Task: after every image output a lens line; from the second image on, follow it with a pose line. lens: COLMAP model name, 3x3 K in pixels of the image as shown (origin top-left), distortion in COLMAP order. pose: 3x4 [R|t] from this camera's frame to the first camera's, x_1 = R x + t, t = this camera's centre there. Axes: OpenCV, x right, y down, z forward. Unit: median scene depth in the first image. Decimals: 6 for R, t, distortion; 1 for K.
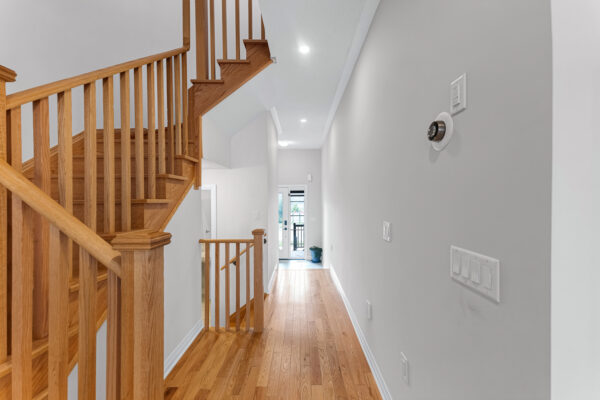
lens RADIAL K [[241.2, 0, 289.3], [0, 241.2, 203.1], [0, 0, 1]] dist [0.026805, -0.000190]
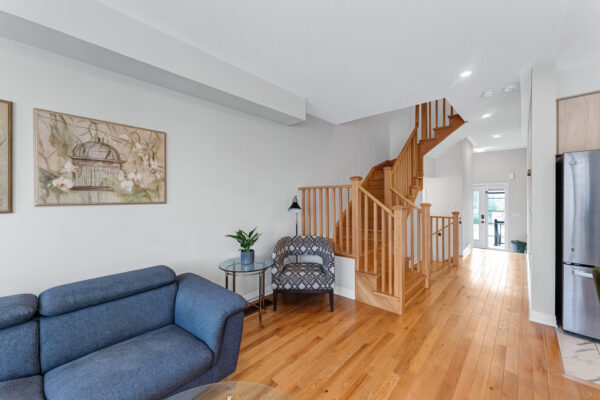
lens RADIAL K [[241.2, 0, 301.6], [0, 241.2, 200.4], [0, 0, 1]] dist [0.026805, -0.000190]
pose [[0.776728, -0.000077, -0.629837, 0.136533], [-0.004914, 0.999969, -0.006183, 0.039703], [0.629818, 0.007897, 0.776703, -1.242675]]
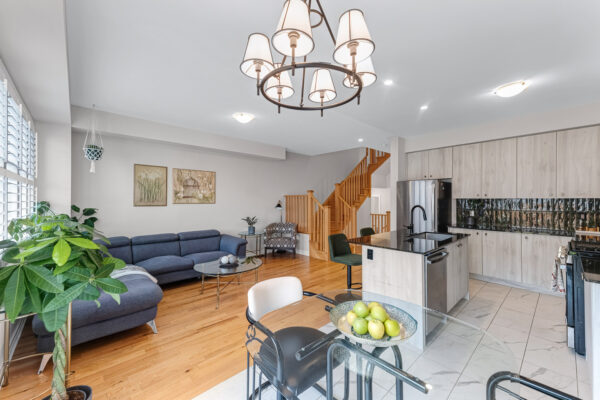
lens RADIAL K [[241.2, 0, 302.3], [0, 241.2, 202.0], [0, 0, 1]] dist [0.026805, -0.000190]
pose [[0.711281, 0.003479, -0.702899, 1.186169], [-0.015259, 0.999829, -0.010492, 0.045826], [0.702742, 0.018188, 0.711213, -1.824388]]
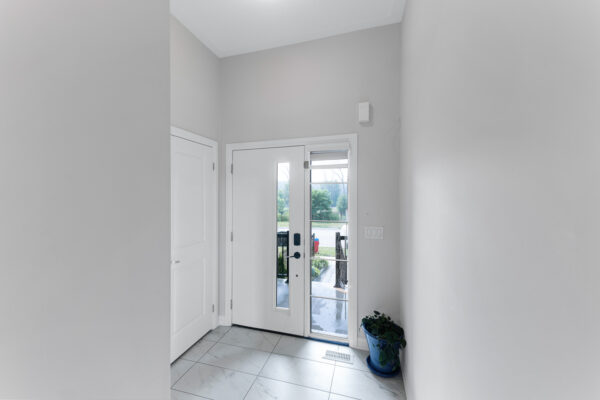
lens RADIAL K [[241.2, 0, 299.1], [0, 241.2, 198.2], [0, 0, 1]] dist [0.026805, -0.000190]
pose [[0.973297, 0.004095, -0.229514, 0.210301], [-0.004599, 0.999988, -0.001659, 0.052987], [0.229504, 0.002670, 0.973304, 1.821293]]
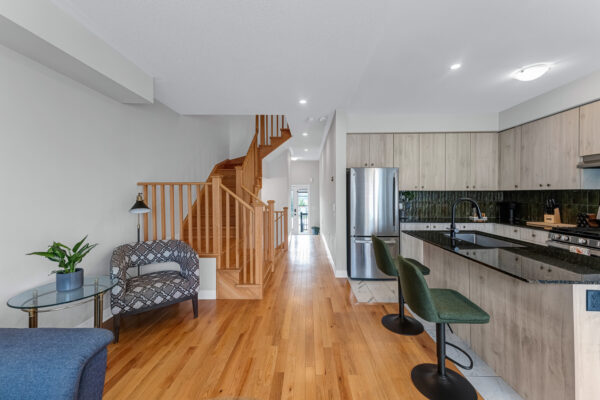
lens RADIAL K [[241.2, 0, 303.8], [0, 241.2, 197.7], [0, 0, 1]] dist [0.026805, -0.000190]
pose [[0.999369, -0.007337, 0.034747, -0.035675], [0.007659, 0.999929, -0.009157, 0.043976], [-0.034677, 0.009417, 0.999354, -1.352764]]
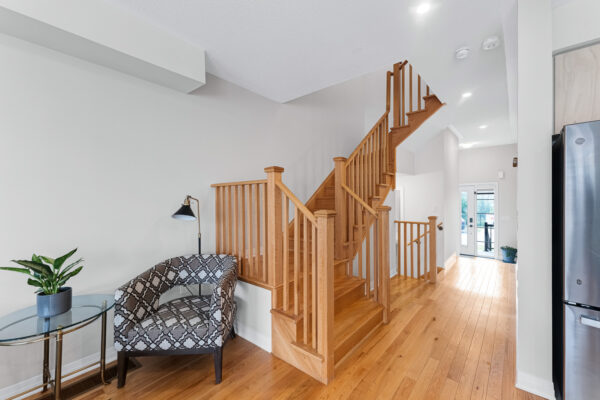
lens RADIAL K [[241.2, 0, 321.2], [0, 241.2, 201.6], [0, 0, 1]] dist [0.026805, -0.000190]
pose [[0.814285, -0.000755, -0.580465, 0.188762], [-0.003973, 0.999968, -0.006873, 0.032045], [0.580452, 0.007903, 0.814256, -0.660085]]
